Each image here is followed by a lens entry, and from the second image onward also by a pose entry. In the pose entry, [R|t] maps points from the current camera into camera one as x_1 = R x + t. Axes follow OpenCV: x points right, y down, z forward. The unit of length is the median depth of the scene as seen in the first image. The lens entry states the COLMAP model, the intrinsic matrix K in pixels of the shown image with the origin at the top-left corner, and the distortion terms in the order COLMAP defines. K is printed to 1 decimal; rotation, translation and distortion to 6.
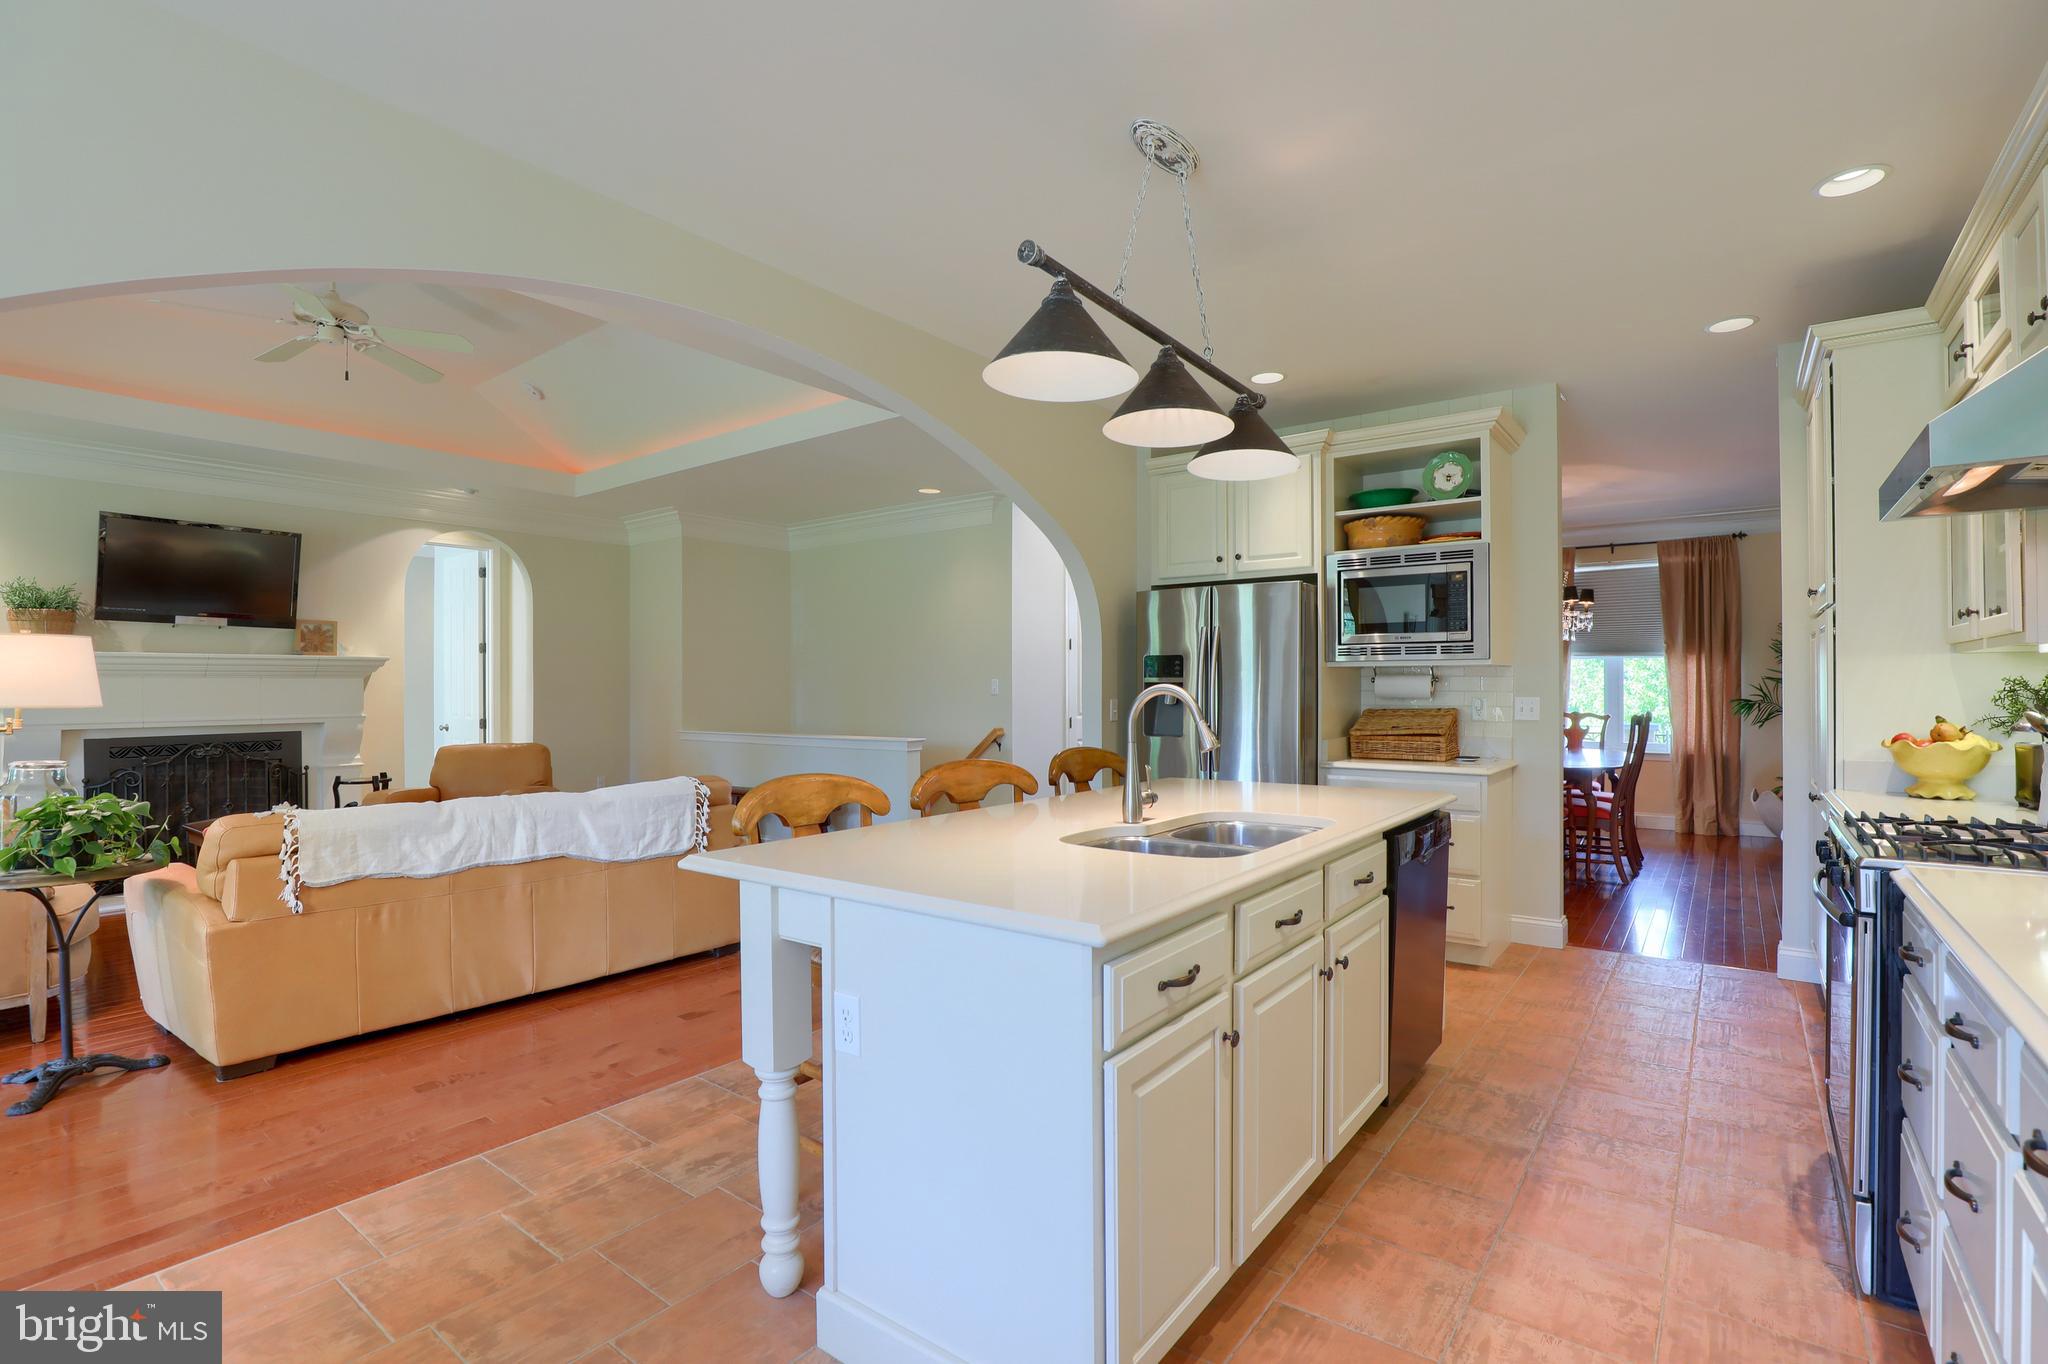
lens RADIAL K [[943.8, 0, 1060.4], [0, 943.8, 687.7], [0, 0, 1]] dist [-0.037296, 0.008358]
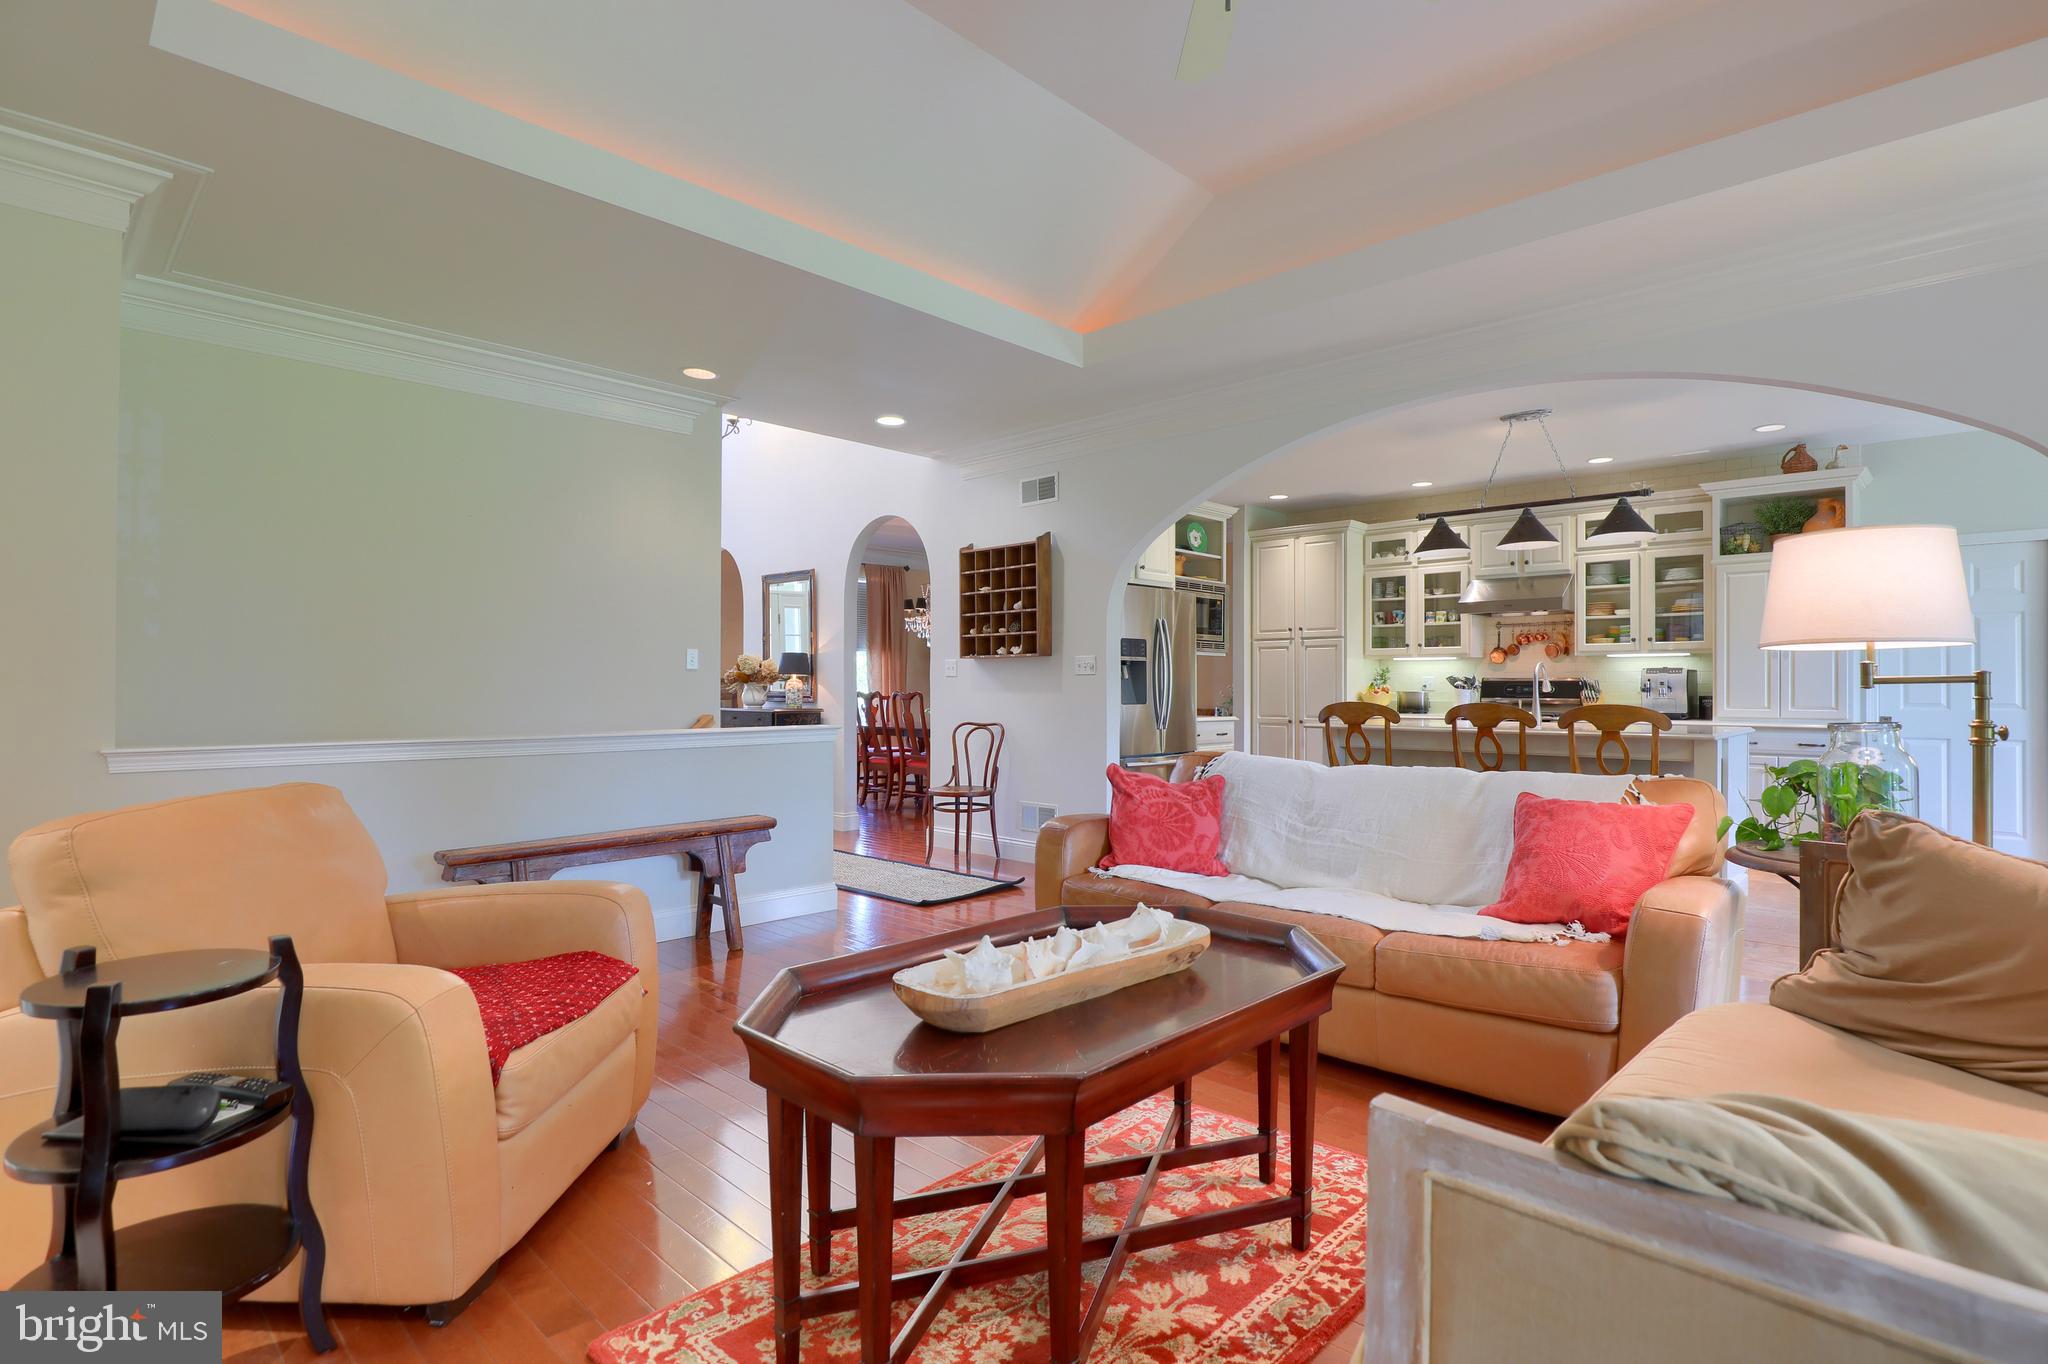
lens RADIAL K [[1021.3, 0, 1060.2], [0, 1021.3, 689.0], [0, 0, 1]] dist [-0.031109, 0.007650]
pose [[0.120603, 0.002978, 0.992696, -0.971548], [-0.003506, 0.999991, -0.002574, 0.027599], [-0.992695, -0.003170, 0.120612, 0.738718]]
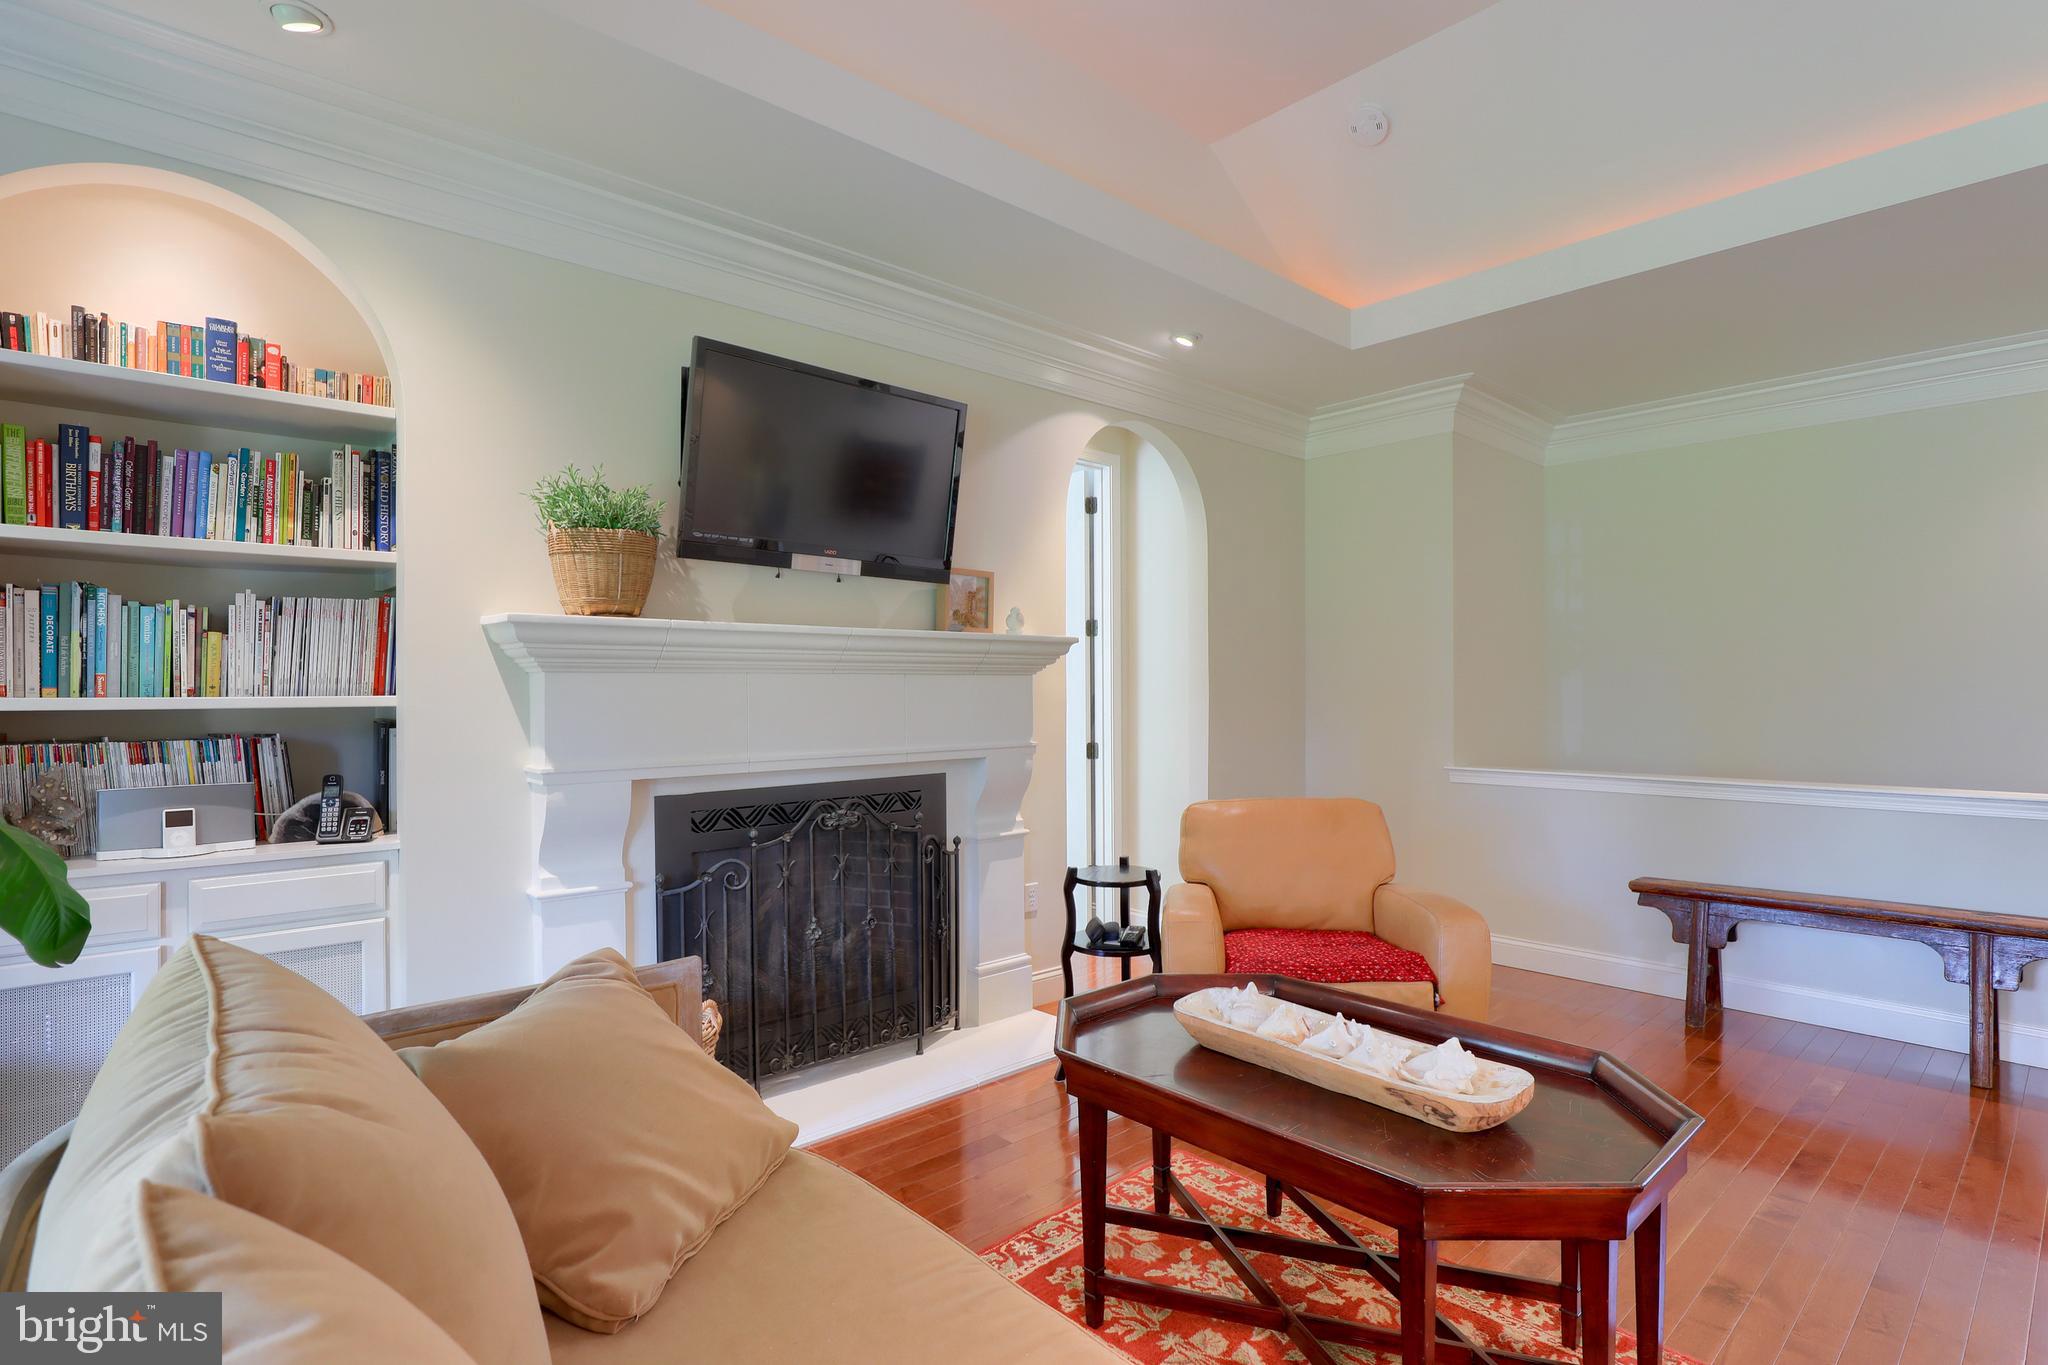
lens RADIAL K [[1008.4, 0, 1059.4], [0, 1008.4, 684.7], [0, 0, 1]] dist [-0.024512, 0.000289]
pose [[0.980668, -0.003188, -0.195652, -0.654370], [0.001788, 0.999972, -0.007333, -0.000489], [0.195670, 0.006841, 0.980646, 0.441420]]
